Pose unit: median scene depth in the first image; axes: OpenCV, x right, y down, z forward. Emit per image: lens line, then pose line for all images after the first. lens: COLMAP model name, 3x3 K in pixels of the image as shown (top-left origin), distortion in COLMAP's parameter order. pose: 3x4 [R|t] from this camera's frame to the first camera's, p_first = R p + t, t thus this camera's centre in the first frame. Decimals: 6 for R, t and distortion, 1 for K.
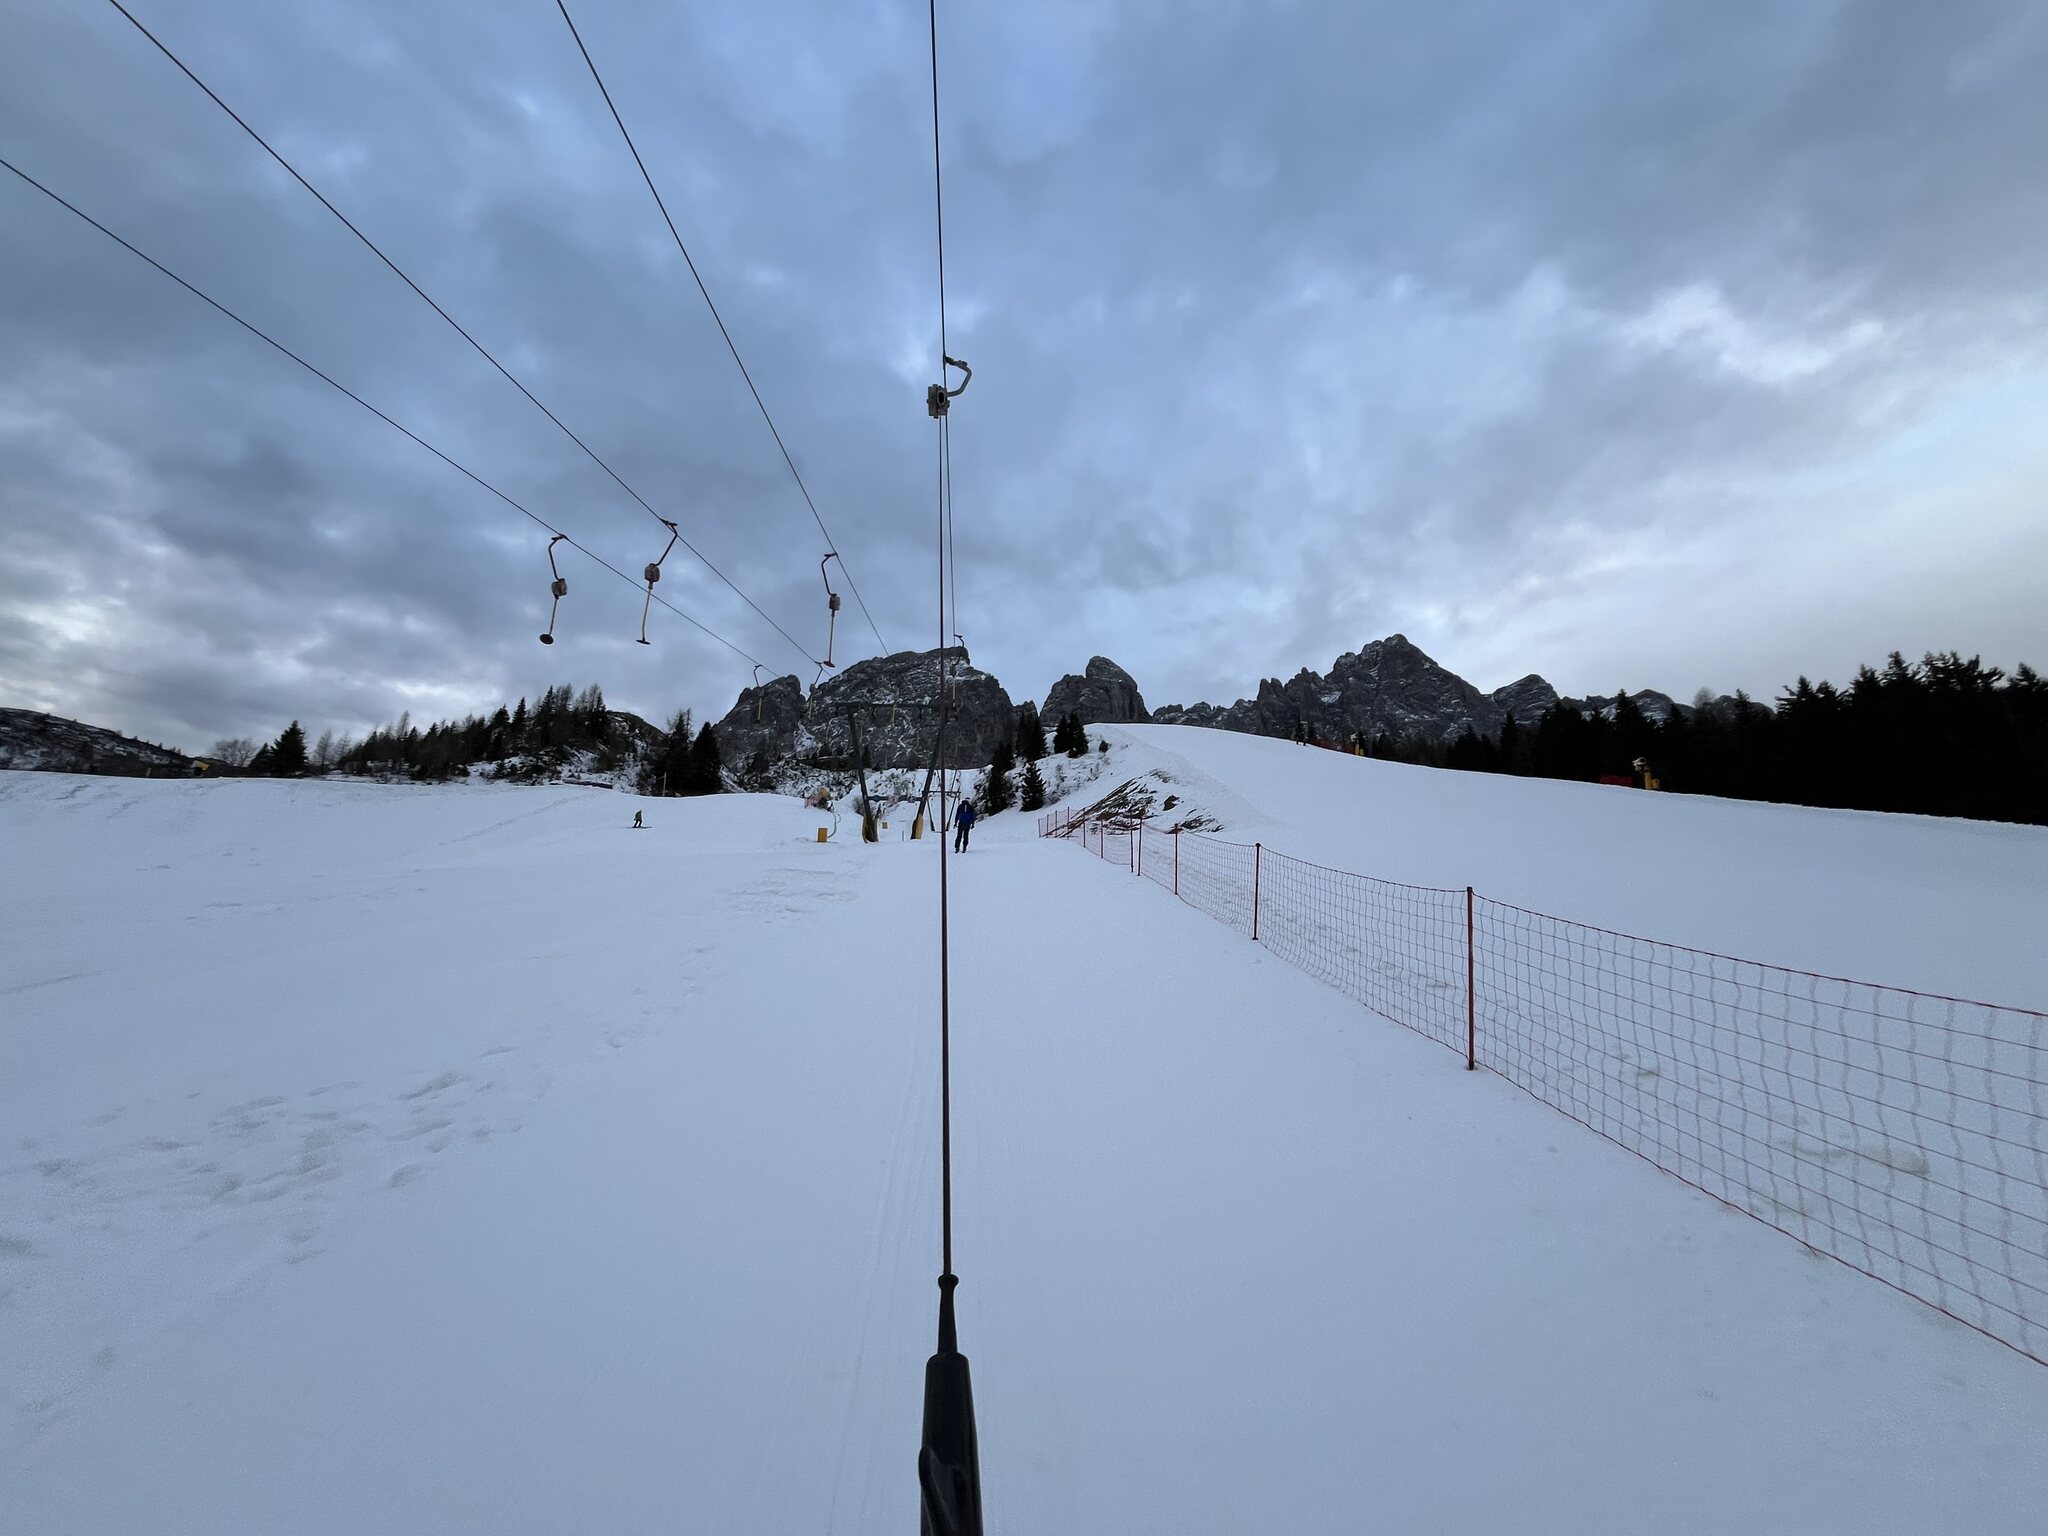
lens RADIAL K [[823.8, 0, 1030.0], [0, 823.8, 777.8], [0, 0, 1]] dist [-0.002828, 0.001075]
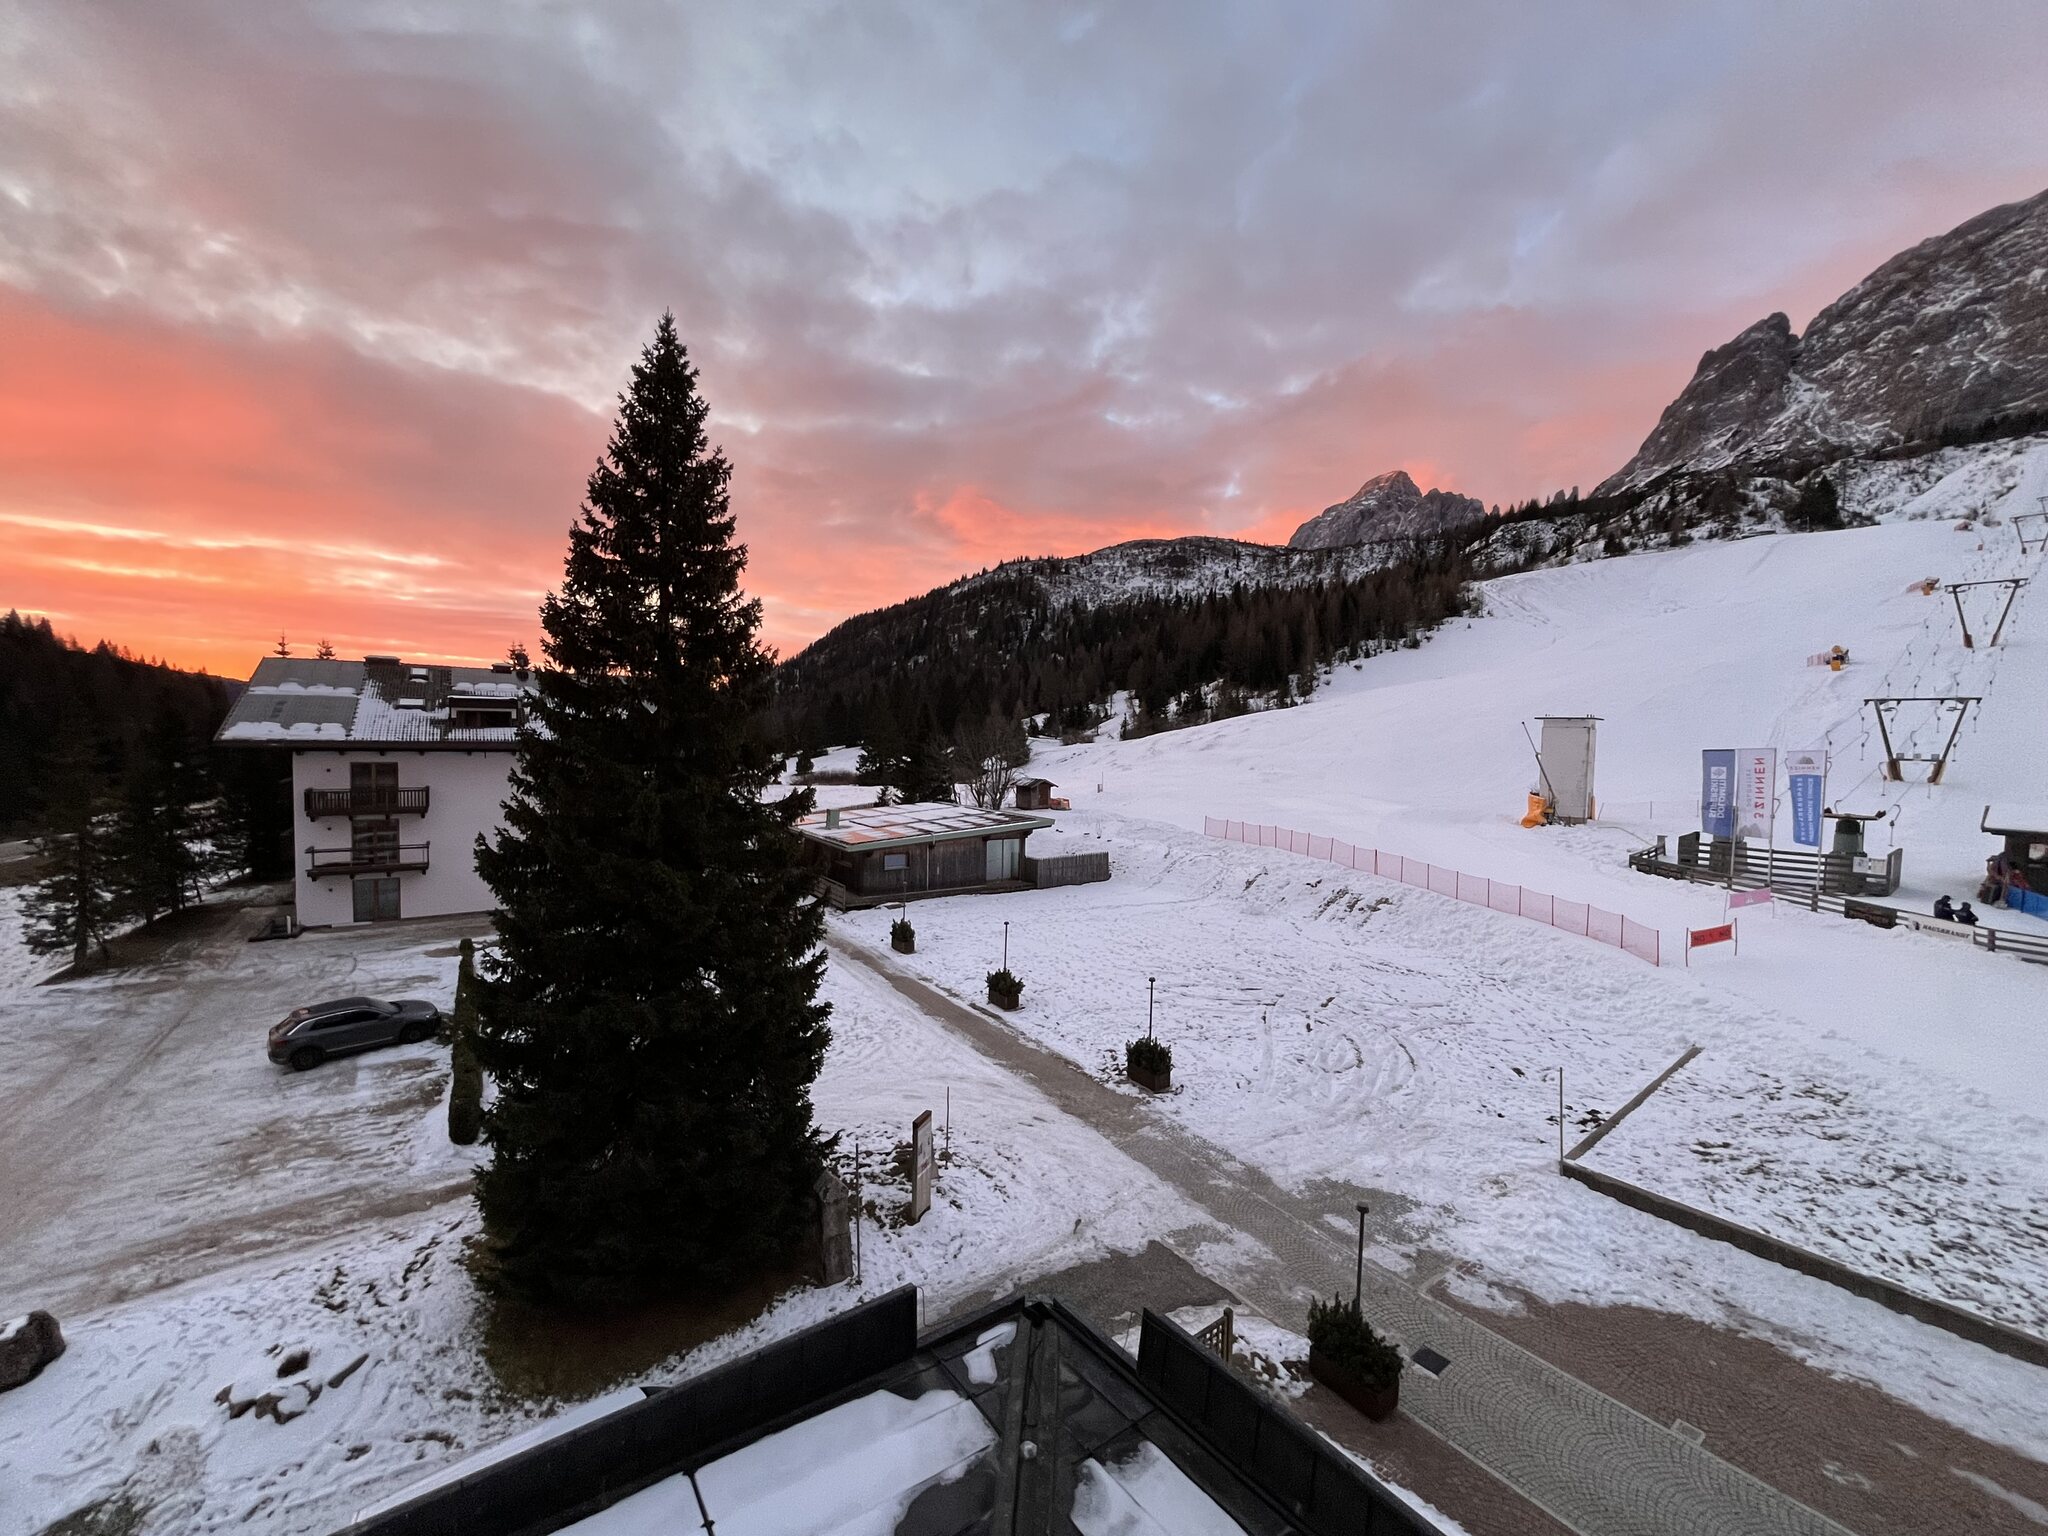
lens RADIAL K [[823.8, 0, 1025.1], [0, 823.8, 765.7], [0, 0, 1]] dist [-0.002828, 0.001075]
pose [[0.540325, 0.053981, -0.839723, 0.016092], [0.216332, 0.955485, 0.200622, -0.021643], [0.813172, -0.290060, 0.504595, -0.143794]]
